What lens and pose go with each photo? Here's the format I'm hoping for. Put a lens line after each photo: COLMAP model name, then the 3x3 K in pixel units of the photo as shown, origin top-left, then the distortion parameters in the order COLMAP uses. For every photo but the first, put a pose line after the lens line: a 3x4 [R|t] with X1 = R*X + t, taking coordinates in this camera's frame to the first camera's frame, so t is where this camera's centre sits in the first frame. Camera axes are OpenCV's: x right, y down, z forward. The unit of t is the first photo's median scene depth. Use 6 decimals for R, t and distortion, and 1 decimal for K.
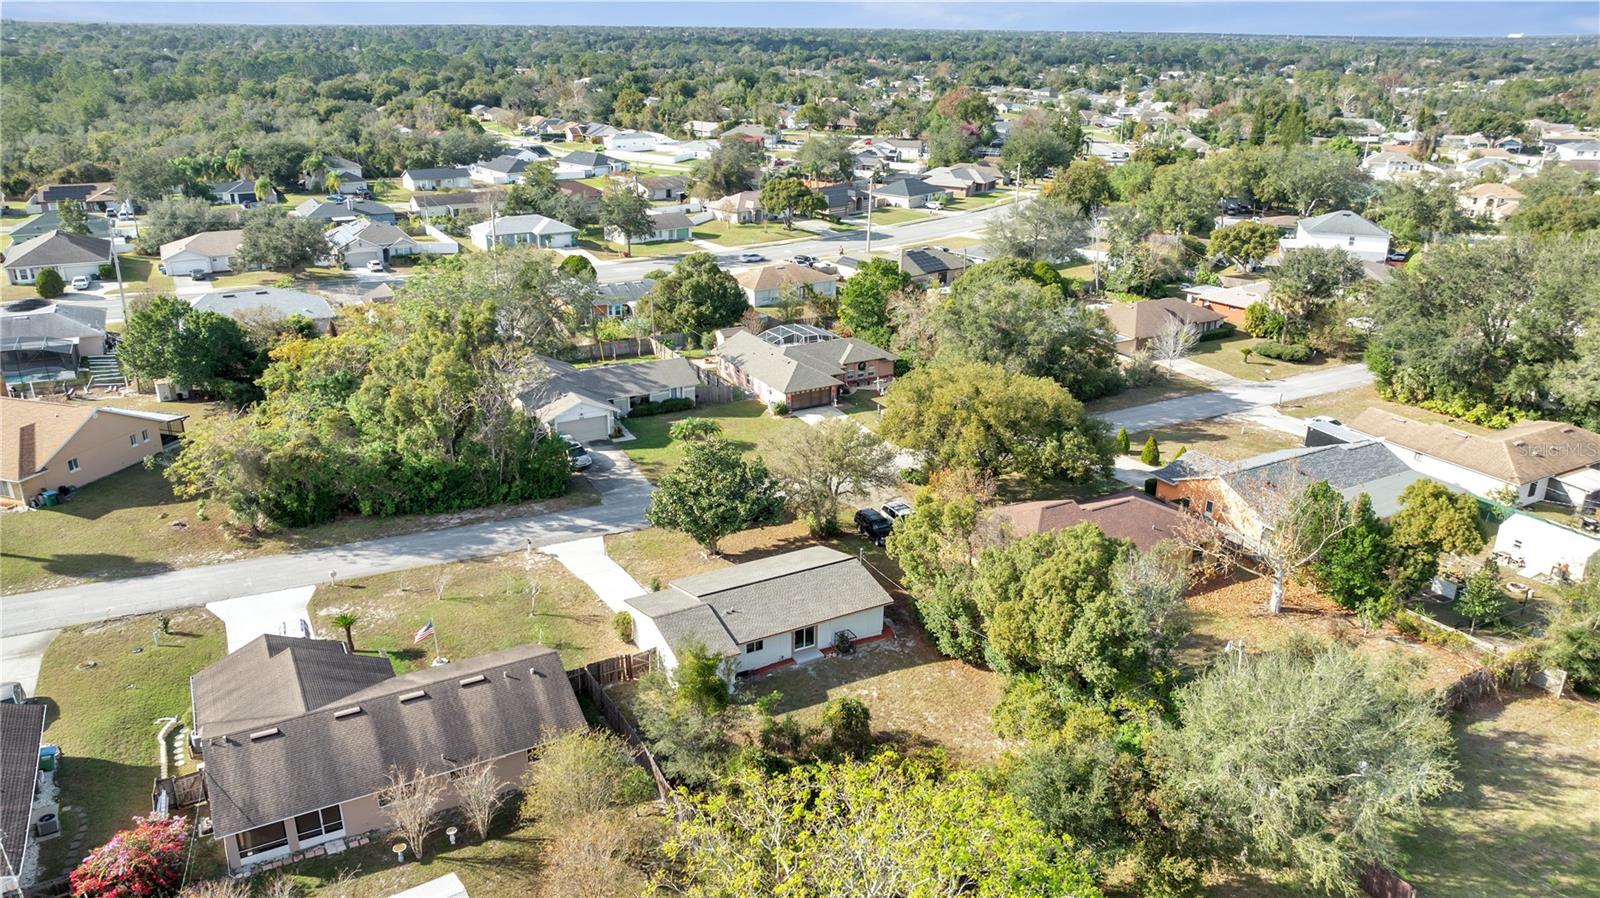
lens RADIAL K [[1125.7, 0, 808.4], [0, 1125.7, 454.7], [0, 0, 1]] dist [-0.022302, 0.018293]
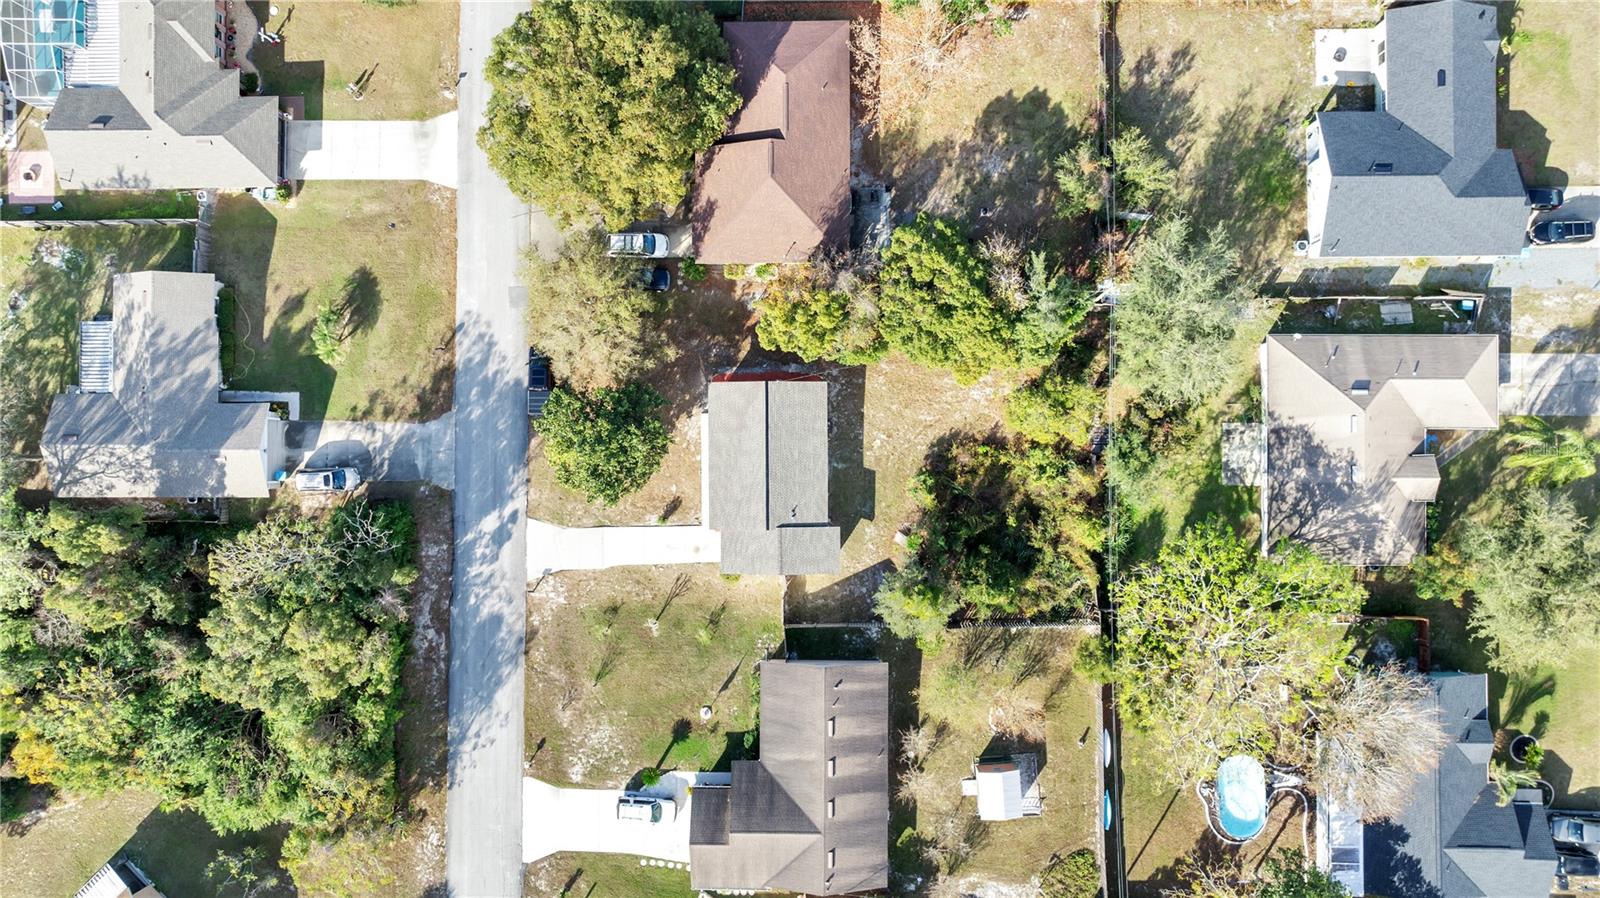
lens RADIAL K [[1125.7, 0, 799.4], [0, 1125.7, 453.4], [0, 0, 1]] dist [-0.022302, 0.018293]
pose [[0.490430, -0.871362, -0.014380, 0.009192], [0.341257, 0.176835, 0.923187, -0.839011], [-0.801887, -0.457665, 0.384083, 0.433173]]
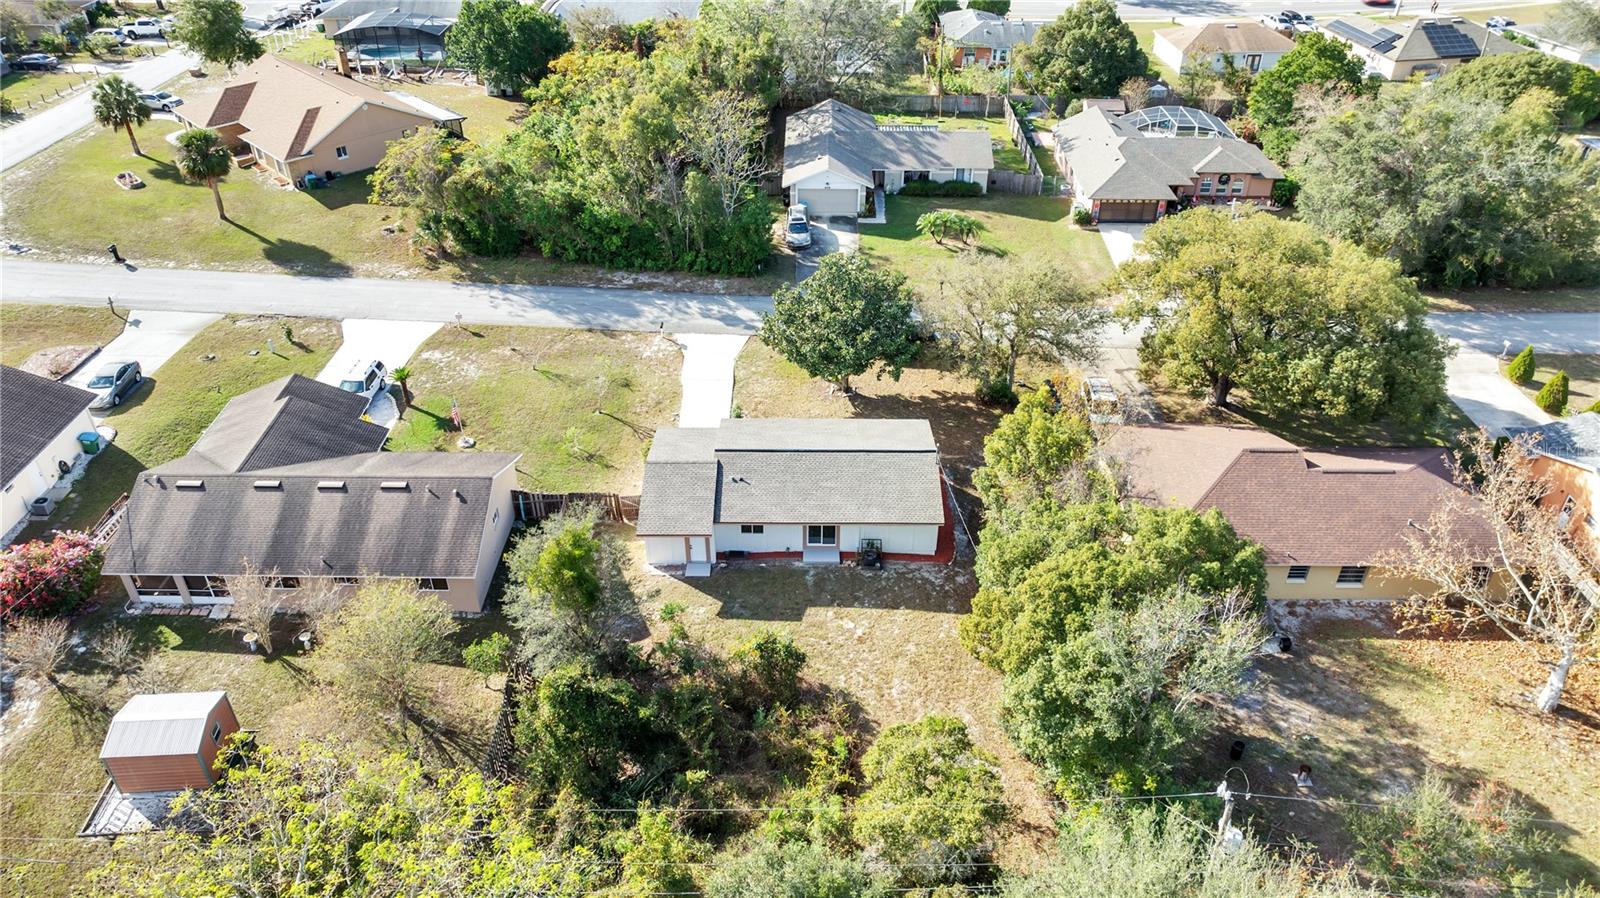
lens RADIAL K [[1125.7, 0, 808.2], [0, 1125.7, 455.6], [0, 0, 1]] dist [-0.022302, 0.018293]
pose [[0.867333, 0.279328, -0.411959, 0.251335], [-0.173173, 0.945319, 0.276376, -0.092464], [0.466632, -0.168370, 0.868278, 0.248003]]
